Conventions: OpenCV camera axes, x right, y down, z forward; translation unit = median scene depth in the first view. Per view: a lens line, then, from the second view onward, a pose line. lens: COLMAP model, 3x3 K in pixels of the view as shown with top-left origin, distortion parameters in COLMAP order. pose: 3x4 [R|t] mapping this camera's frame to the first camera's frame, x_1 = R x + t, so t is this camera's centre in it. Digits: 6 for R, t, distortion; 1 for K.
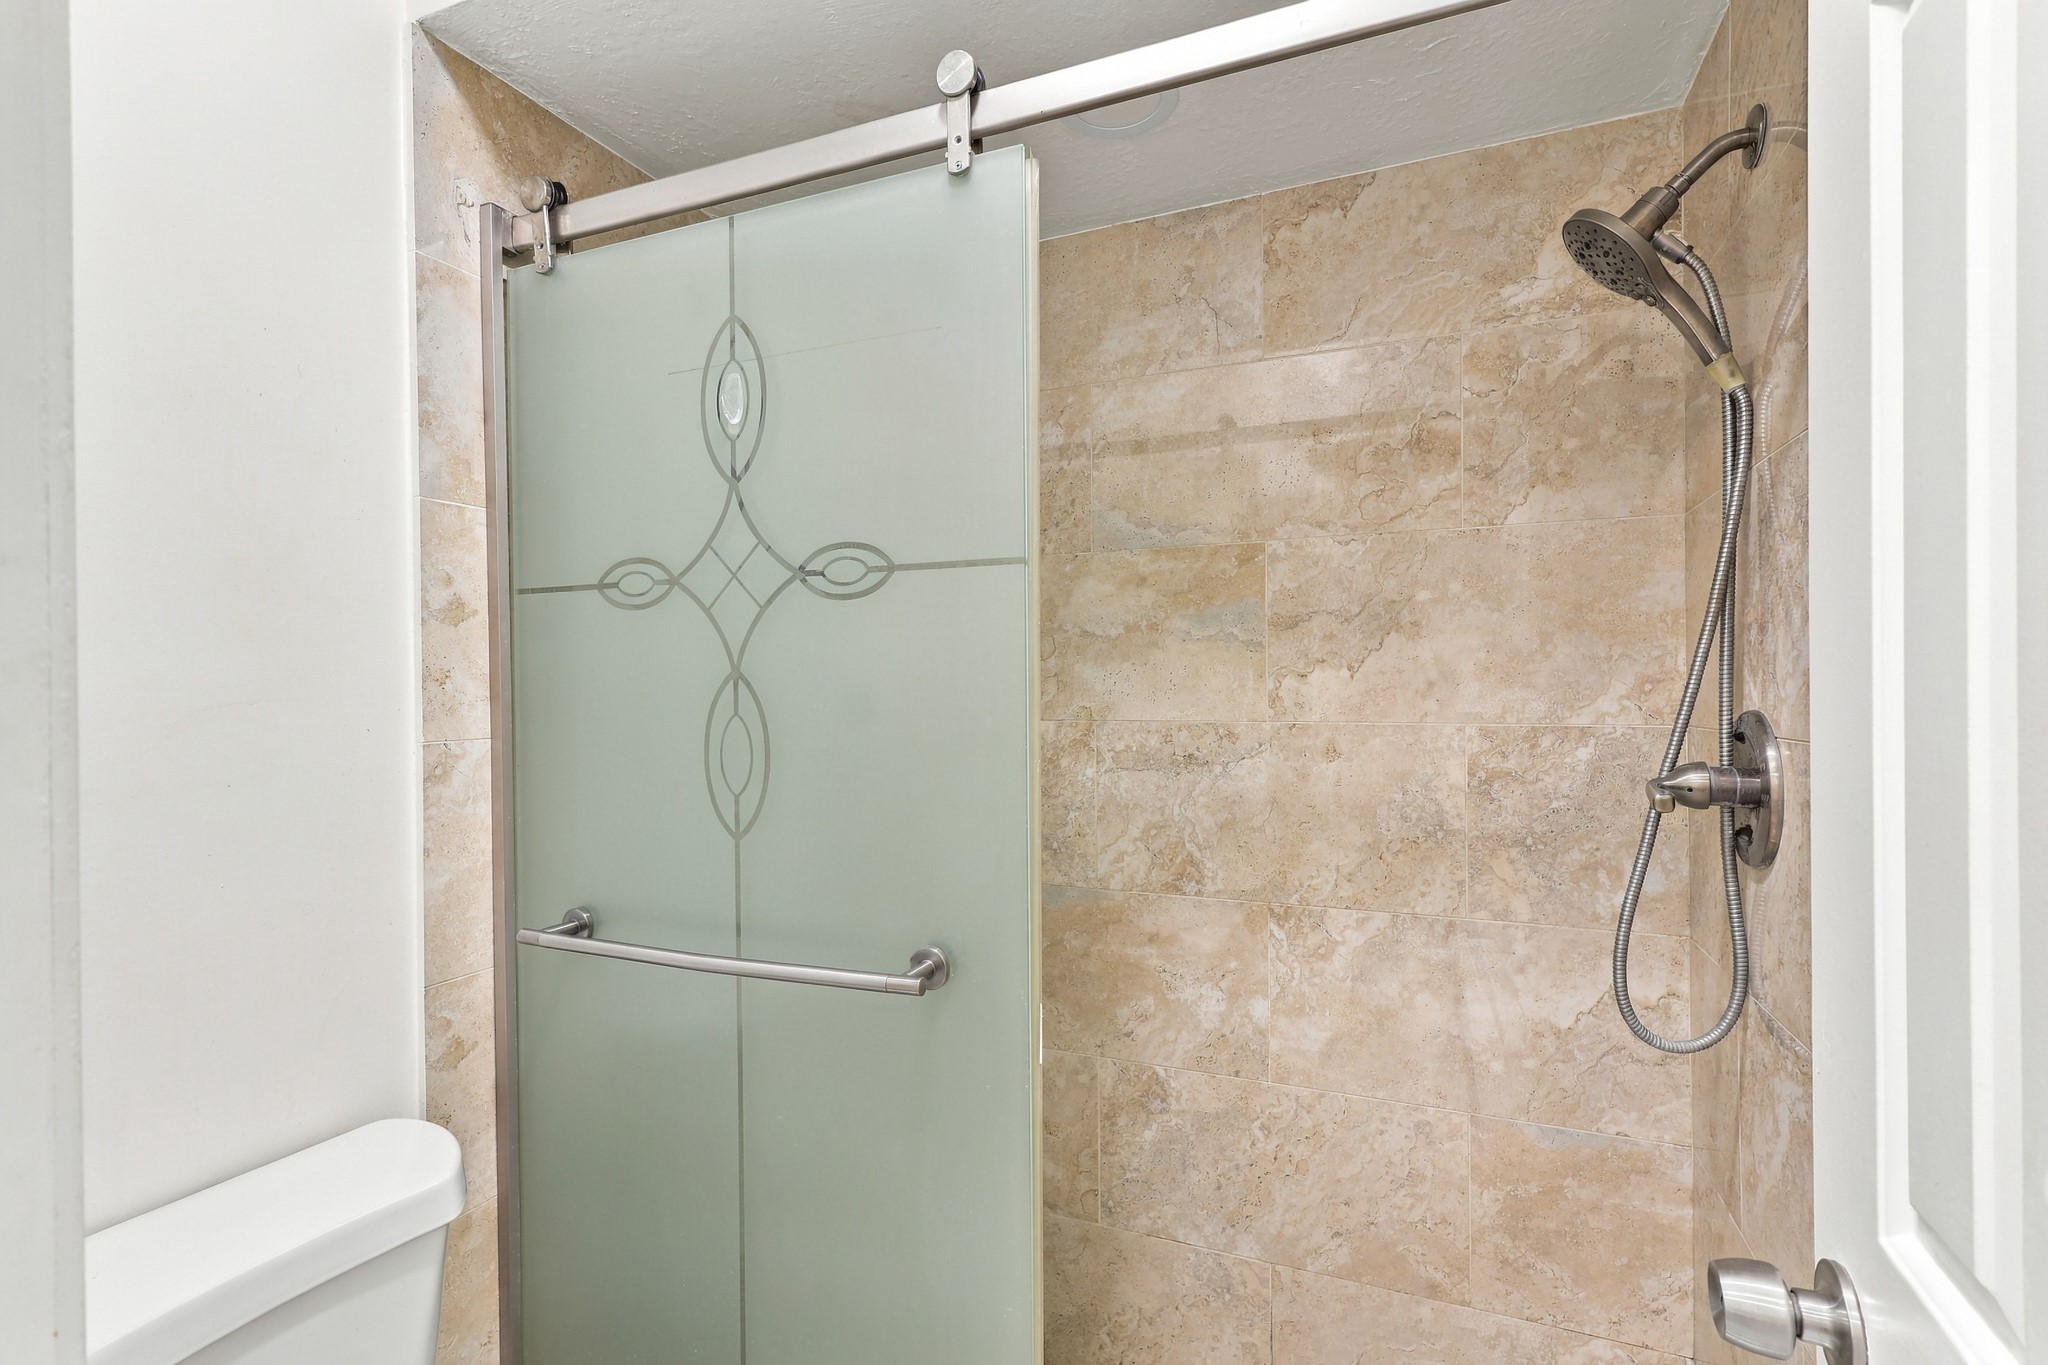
lens RADIAL K [[948.5, 0, 1025.8], [0, 948.5, 686.6], [0, 0, 1]] dist [-0.000205, 0.001491]
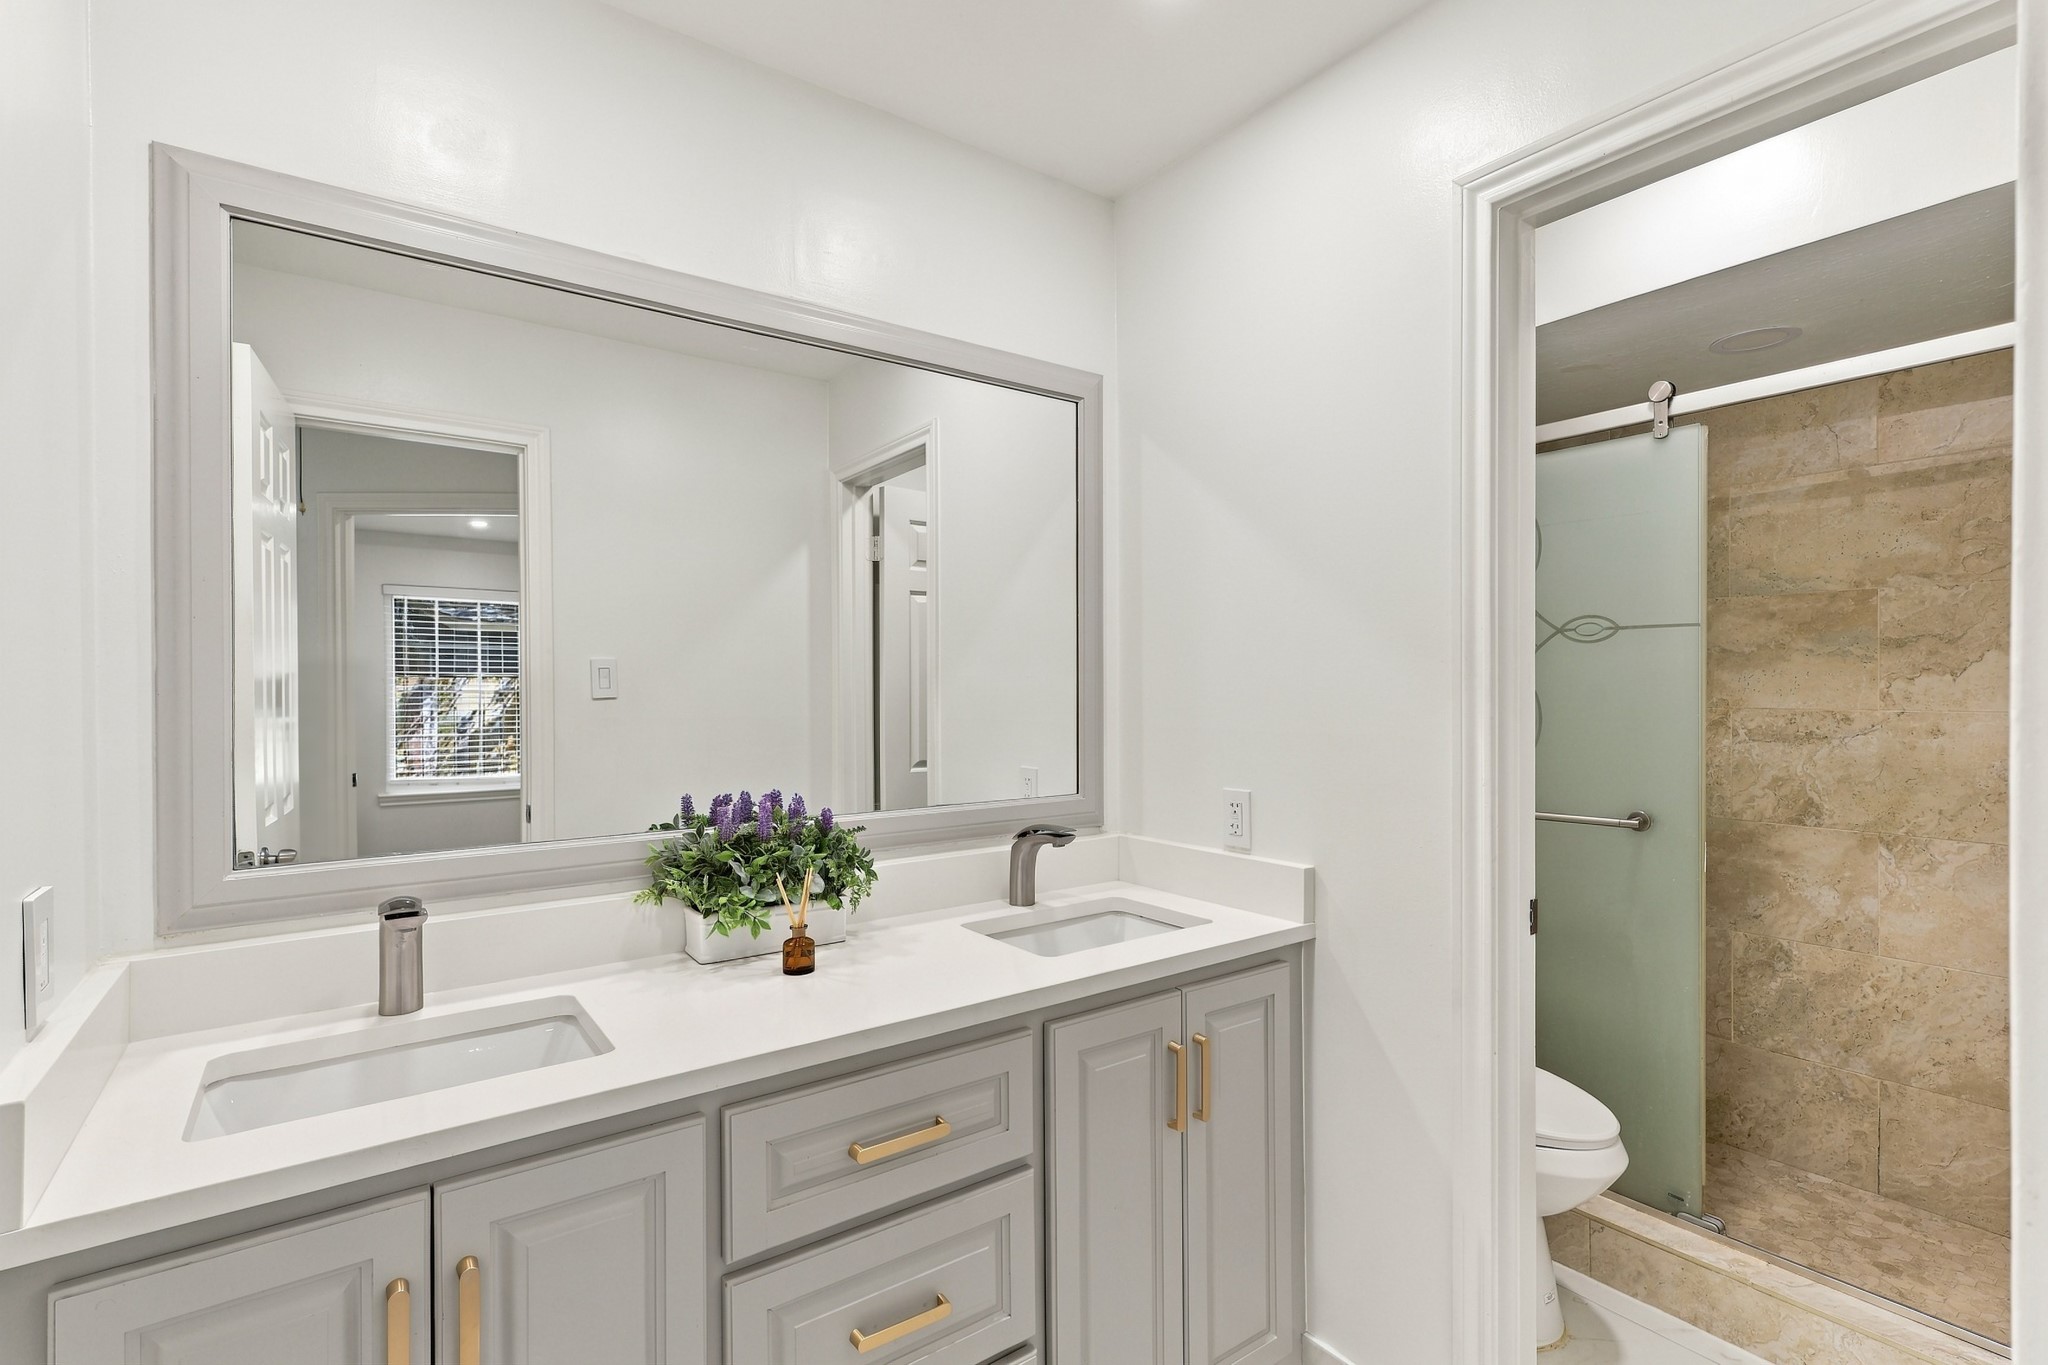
lens RADIAL K [[948.5, 0, 1018.3], [0, 948.5, 688.0], [0, 0, 1]] dist [-0.000205, 0.001491]
pose [[0.852787, 0.006499, -0.522219, -0.113361], [-0.004030, 0.999975, 0.005864, -0.000833], [0.522244, -0.002896, 0.852791, -0.938764]]
